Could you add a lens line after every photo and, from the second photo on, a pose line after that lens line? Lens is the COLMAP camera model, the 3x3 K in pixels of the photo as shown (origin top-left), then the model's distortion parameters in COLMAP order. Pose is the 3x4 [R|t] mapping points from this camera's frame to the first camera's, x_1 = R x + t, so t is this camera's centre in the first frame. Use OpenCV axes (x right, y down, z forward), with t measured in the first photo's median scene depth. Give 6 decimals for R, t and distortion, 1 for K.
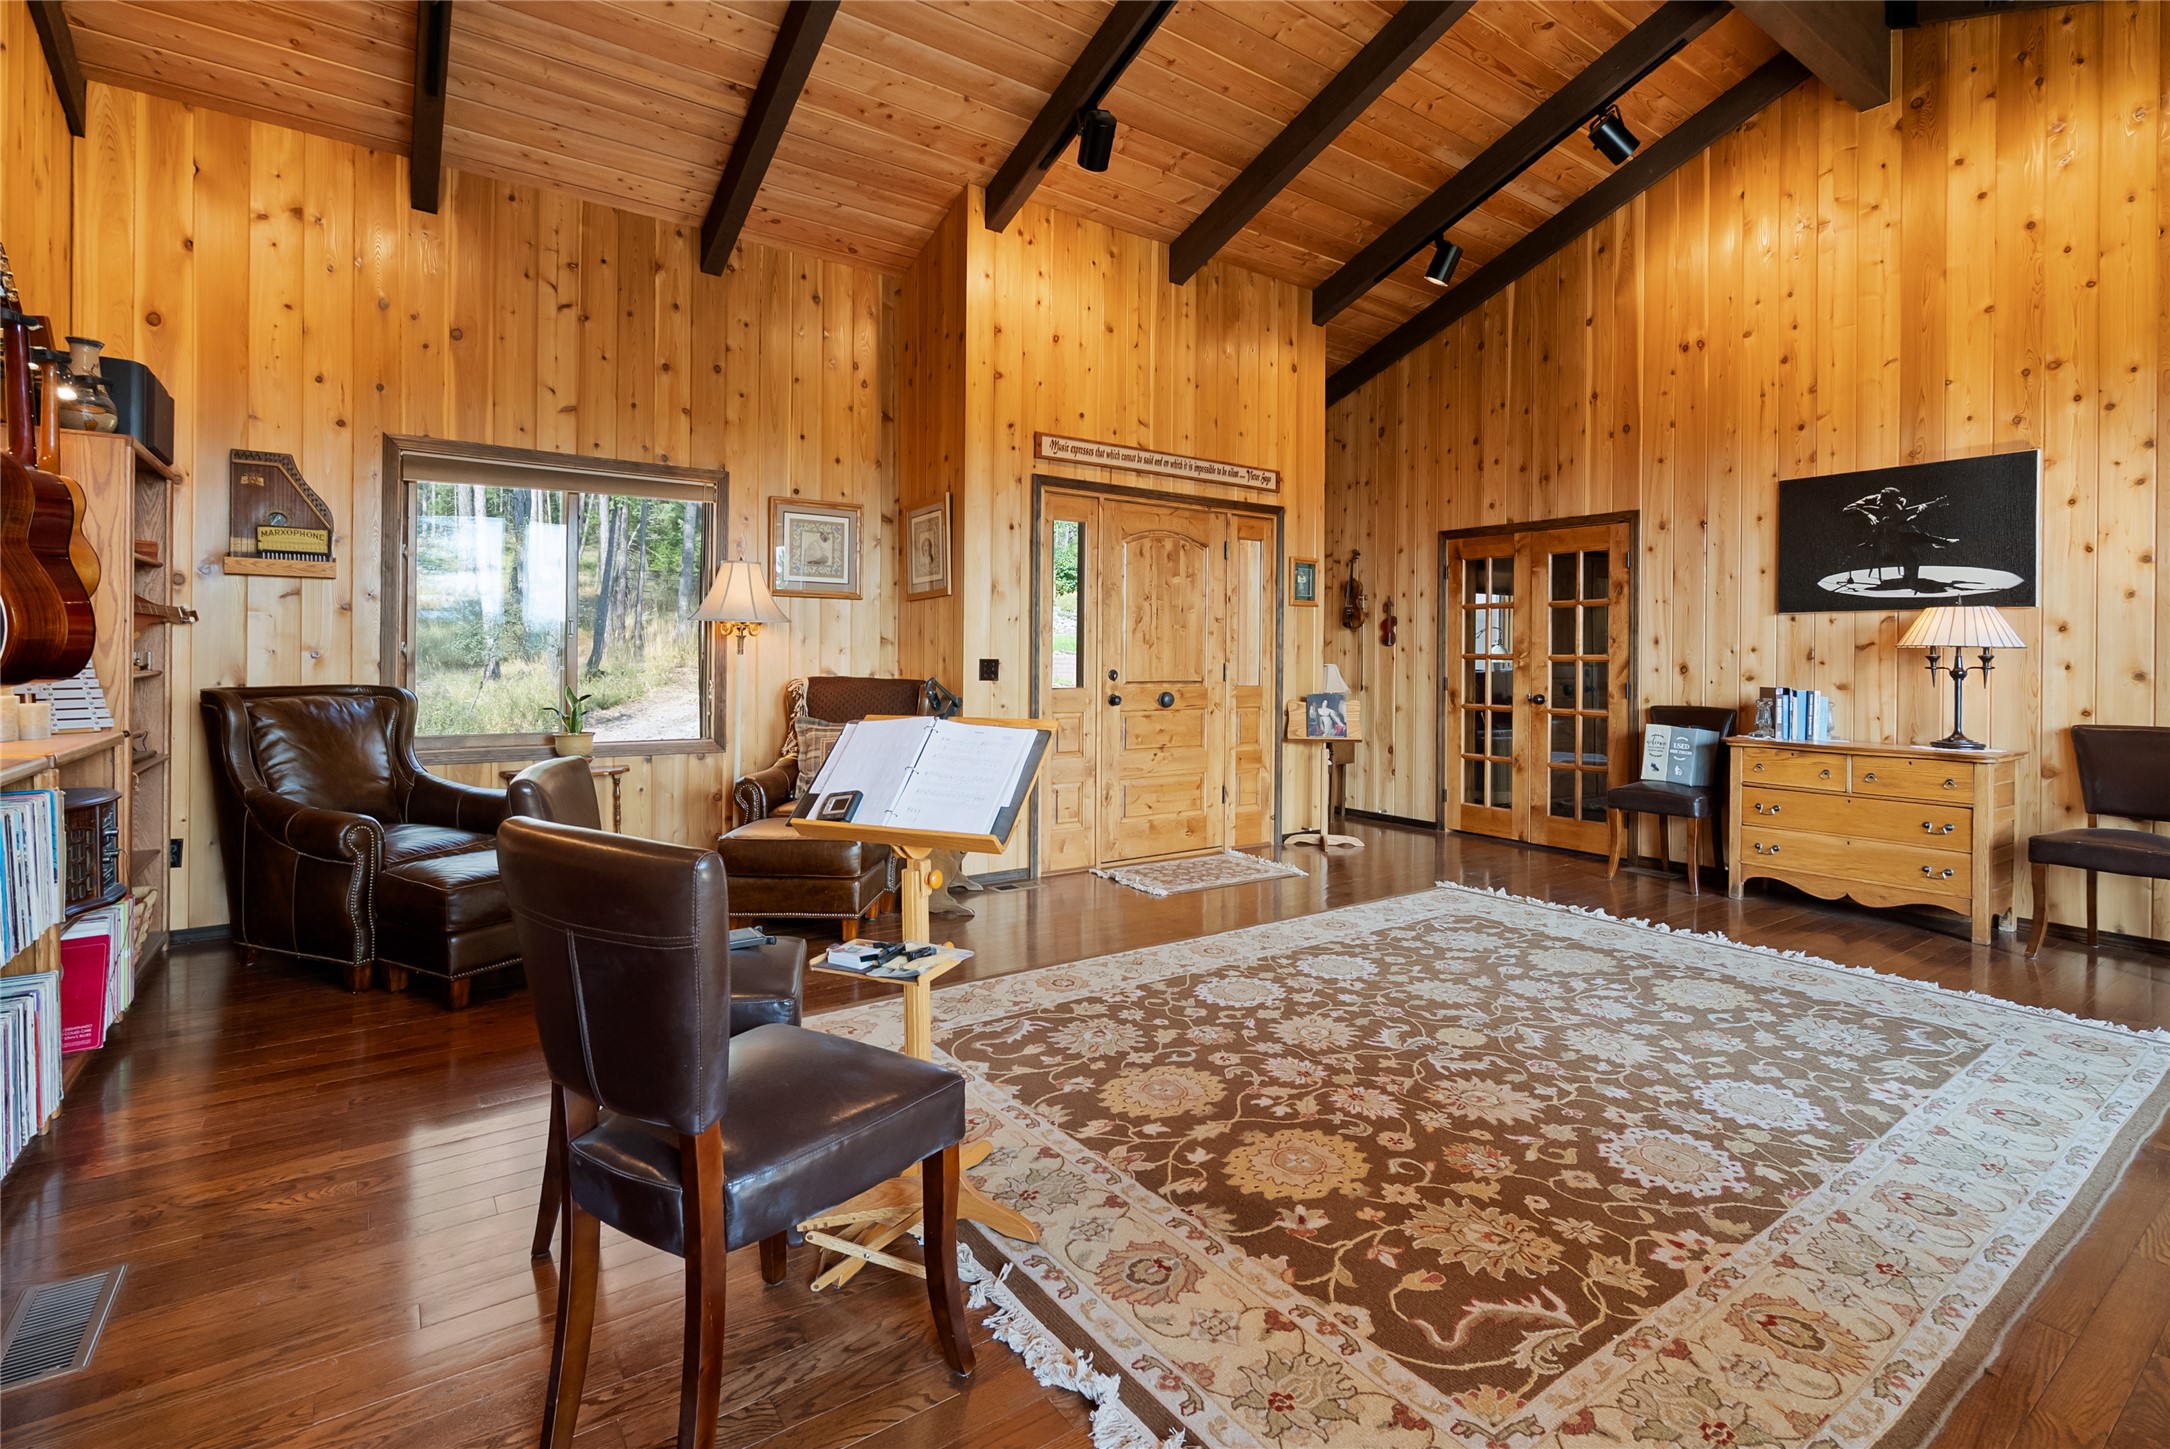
lens RADIAL K [[1003.0, 0, 1097.3], [0, 1003.0, 656.6], [0, 0, 1]] dist [-0.000221, 0.000158]
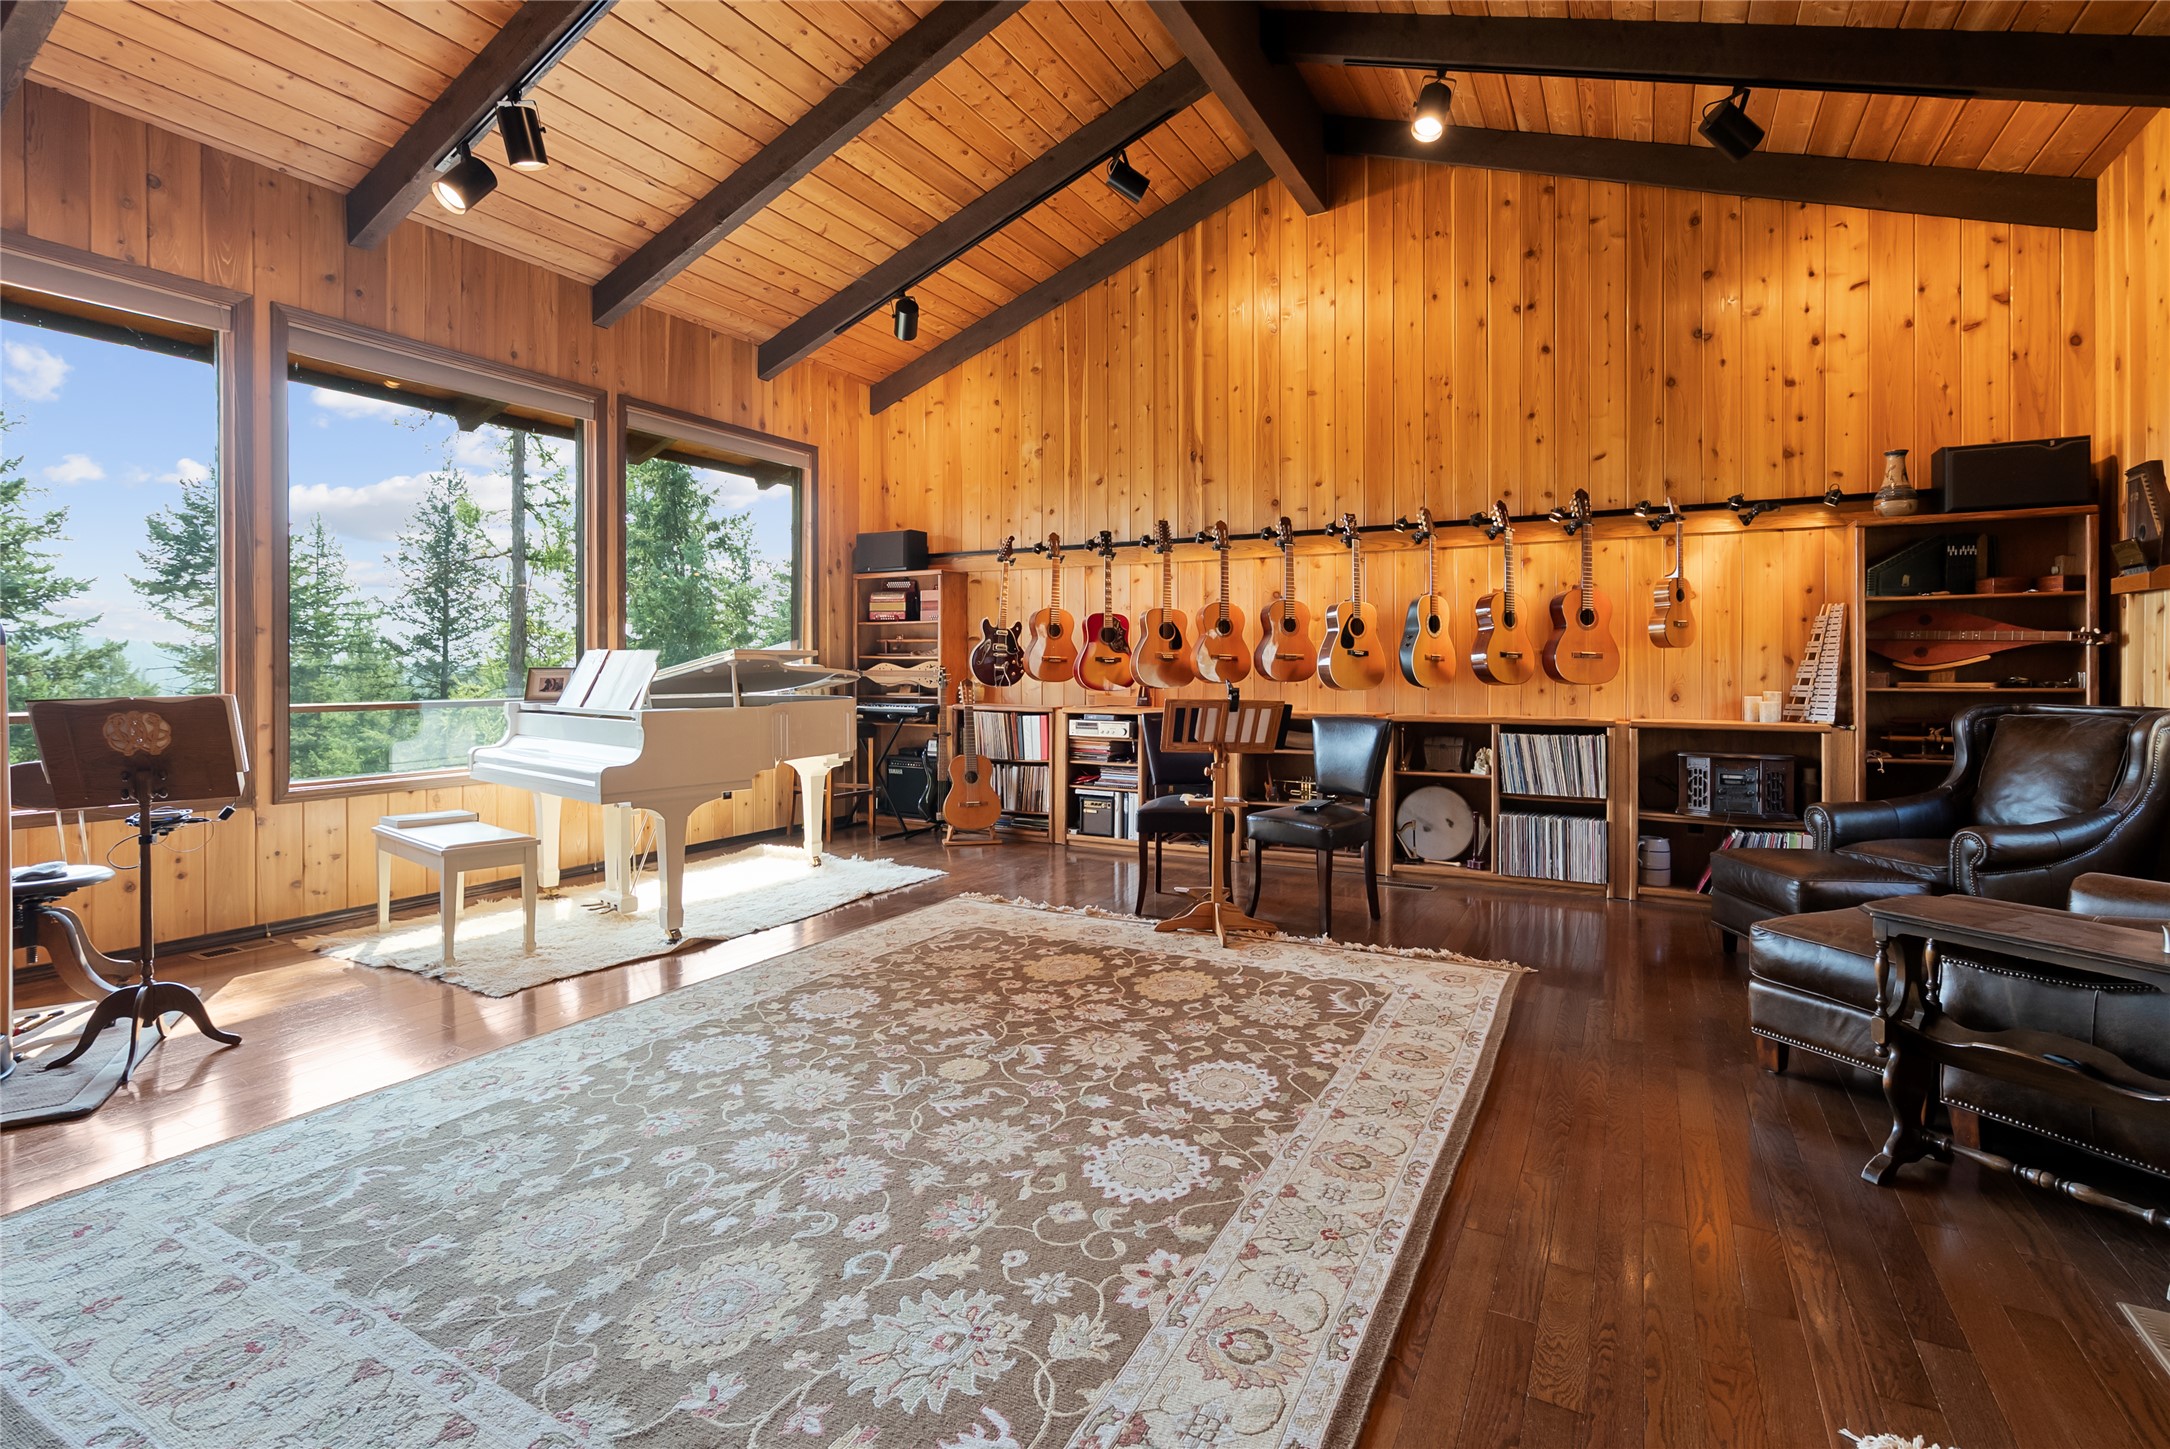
lens RADIAL K [[1003.0, 0, 1096.9], [0, 1003.0, 673.0], [0, 0, 1]] dist [-0.000221, 0.000158]
pose [[-0.900676, -0.008883, -0.434401, 0.707606], [-0.009662, 0.999953, -0.000415, 0.009742], [0.434384, 0.003823, -0.900720, 2.031220]]
